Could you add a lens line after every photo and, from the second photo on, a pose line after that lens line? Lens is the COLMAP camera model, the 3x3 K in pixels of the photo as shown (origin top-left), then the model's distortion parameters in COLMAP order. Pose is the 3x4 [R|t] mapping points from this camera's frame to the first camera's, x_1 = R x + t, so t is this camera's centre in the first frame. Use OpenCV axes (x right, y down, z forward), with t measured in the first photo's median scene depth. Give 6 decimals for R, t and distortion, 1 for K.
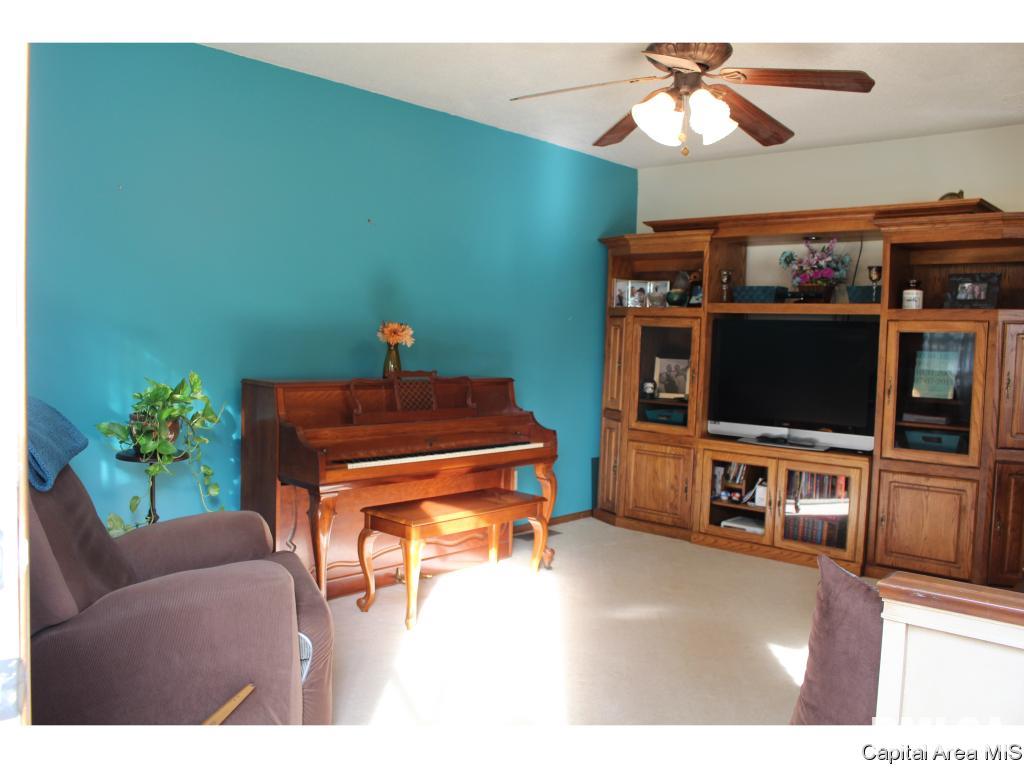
lens RADIAL K [[849.3, 0, 509.3], [0, 849.3, 379.8], [0, 0, 1]] dist [-0.143731, 0.102430]
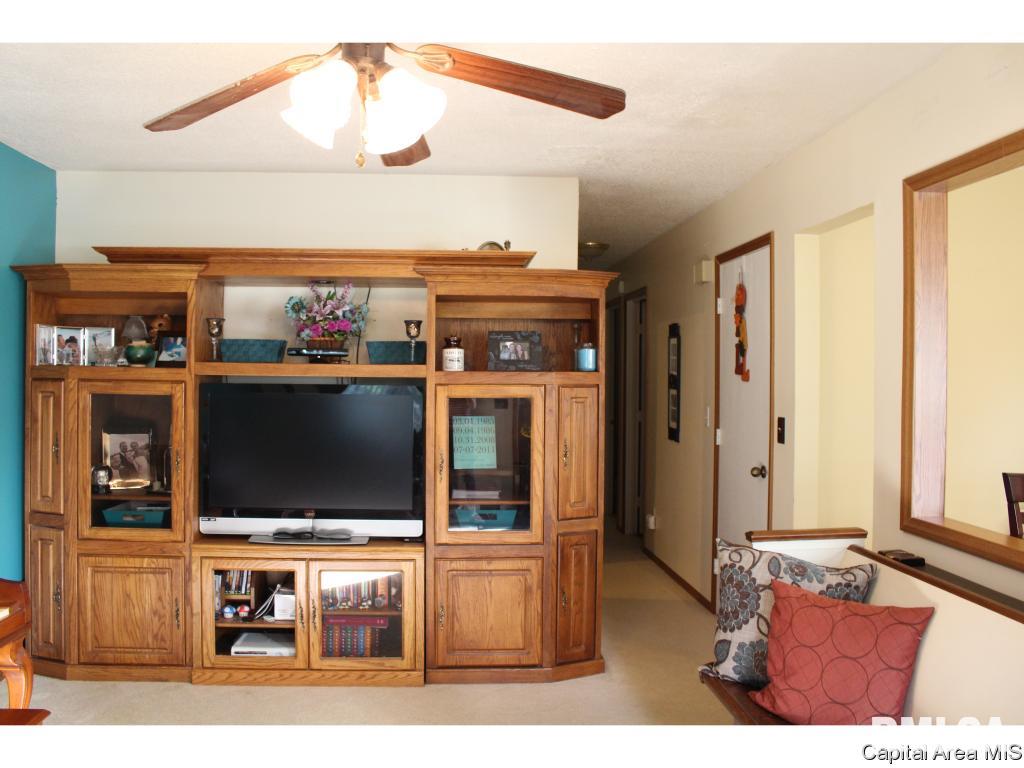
lens RADIAL K [[849.3, 0, 510.0], [0, 849.3, 388.1], [0, 0, 1]] dist [-0.143731, 0.102430]
pose [[0.692881, -0.032730, 0.720308, -0.111656], [0.046583, 0.998914, 0.000580, -0.058632], [-0.719545, 0.033152, 0.693654, 0.300602]]
